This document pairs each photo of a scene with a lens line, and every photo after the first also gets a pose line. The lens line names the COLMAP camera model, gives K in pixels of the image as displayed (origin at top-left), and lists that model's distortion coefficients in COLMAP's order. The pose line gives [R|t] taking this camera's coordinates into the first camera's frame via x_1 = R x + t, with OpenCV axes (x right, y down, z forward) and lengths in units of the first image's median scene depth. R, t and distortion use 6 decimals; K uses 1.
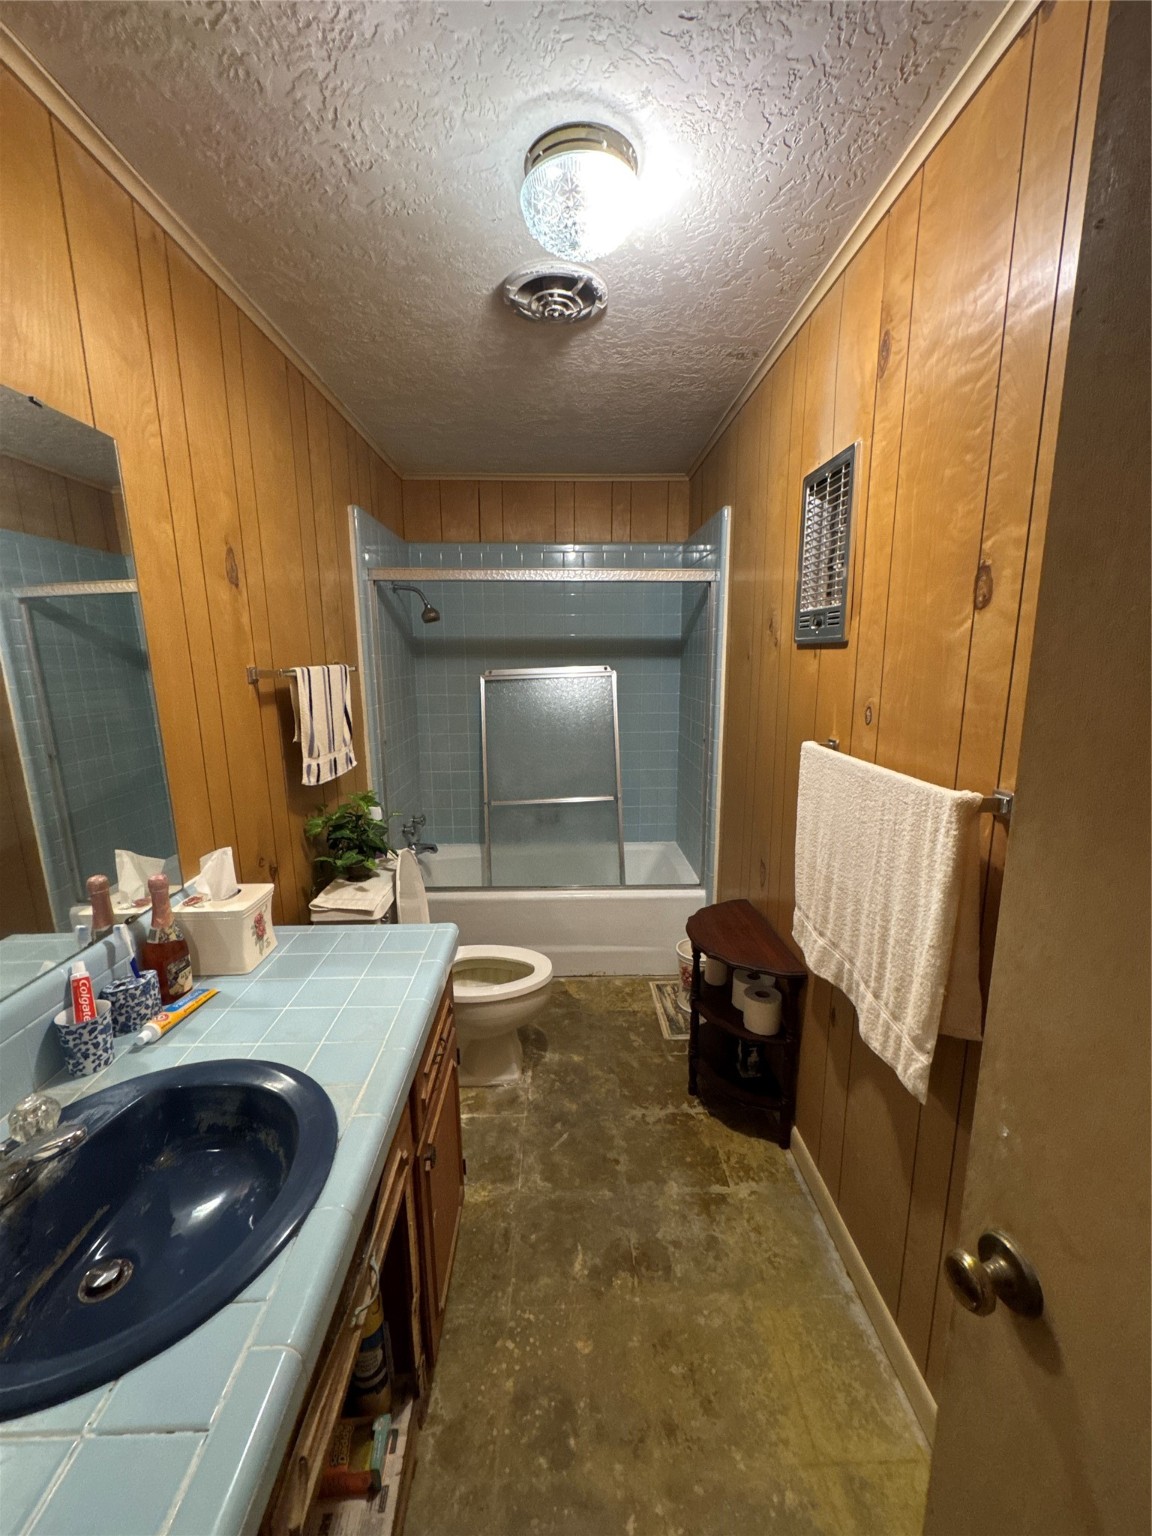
lens RADIAL K [[612.0, 0, 574.3], [0, 612.0, 772.8], [0, 0, 1]] dist [-0.000187, 0.000035]
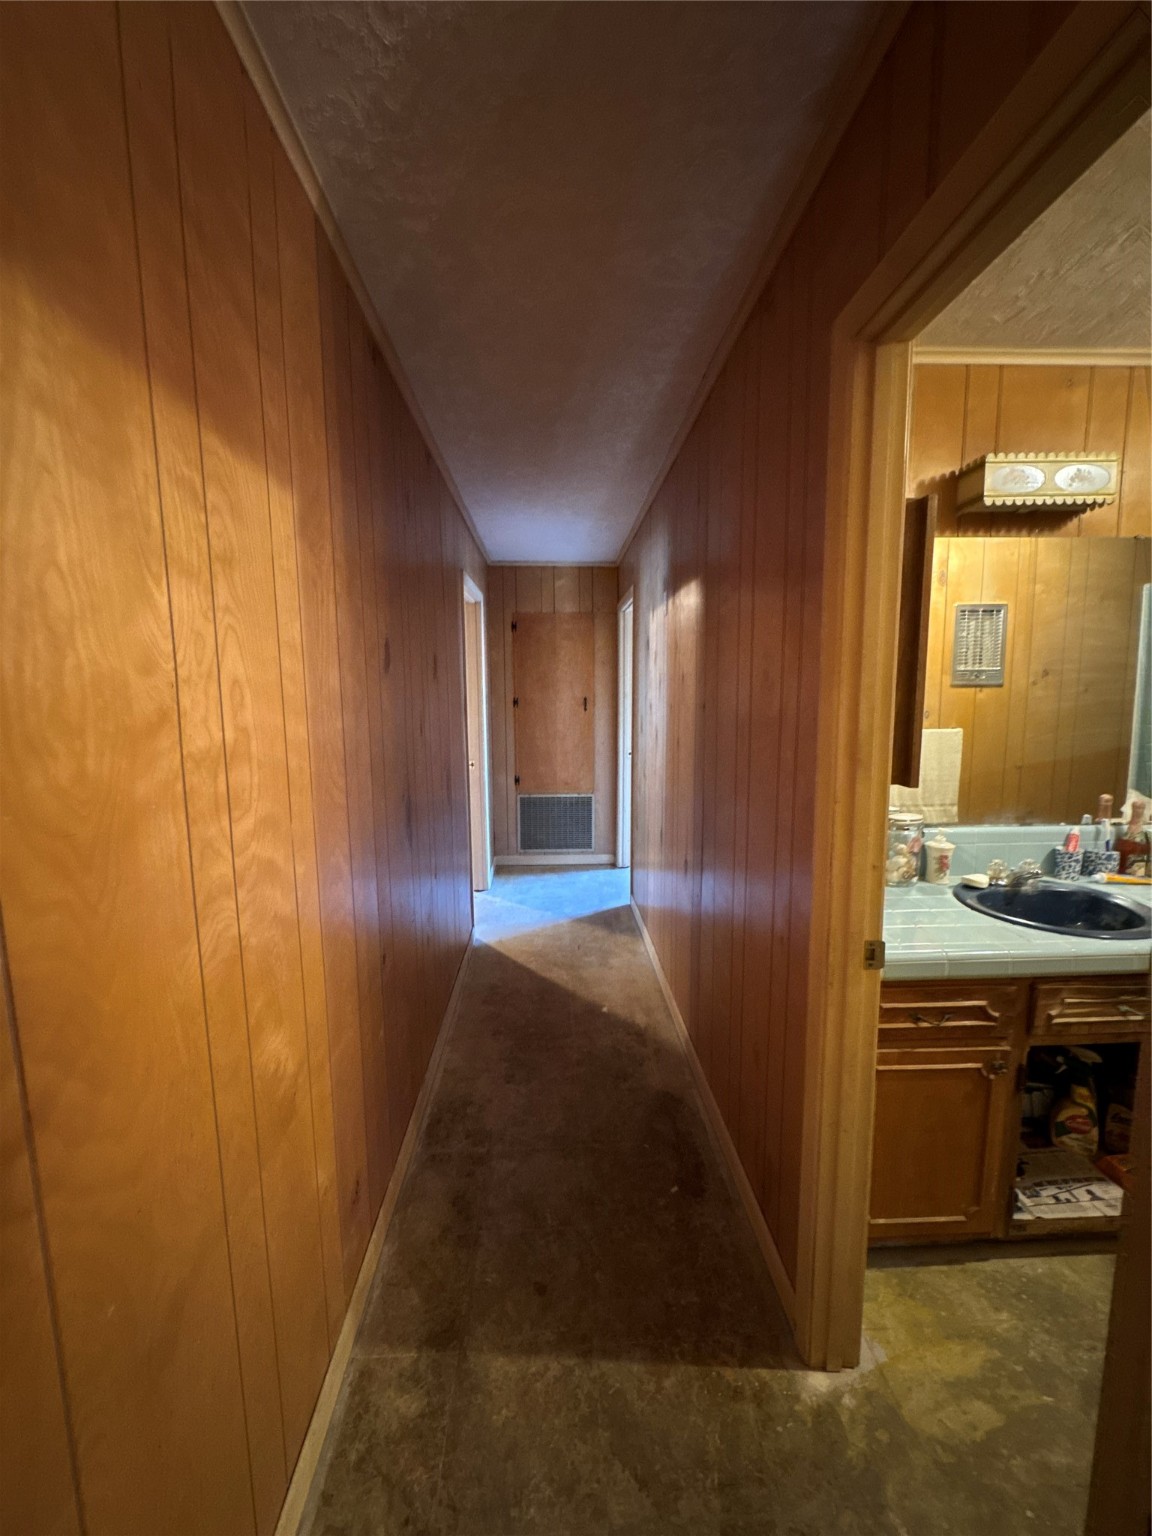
lens RADIAL K [[612.0, 0, 574.9], [0, 612.0, 766.7], [0, 0, 1]] dist [-0.000187, 0.000035]
pose [[0.017768, 0.137071, -0.990402, 0.990123], [-0.180648, 0.974696, 0.131657, 0.141143], [0.983387, 0.176575, 0.042080, -0.640672]]
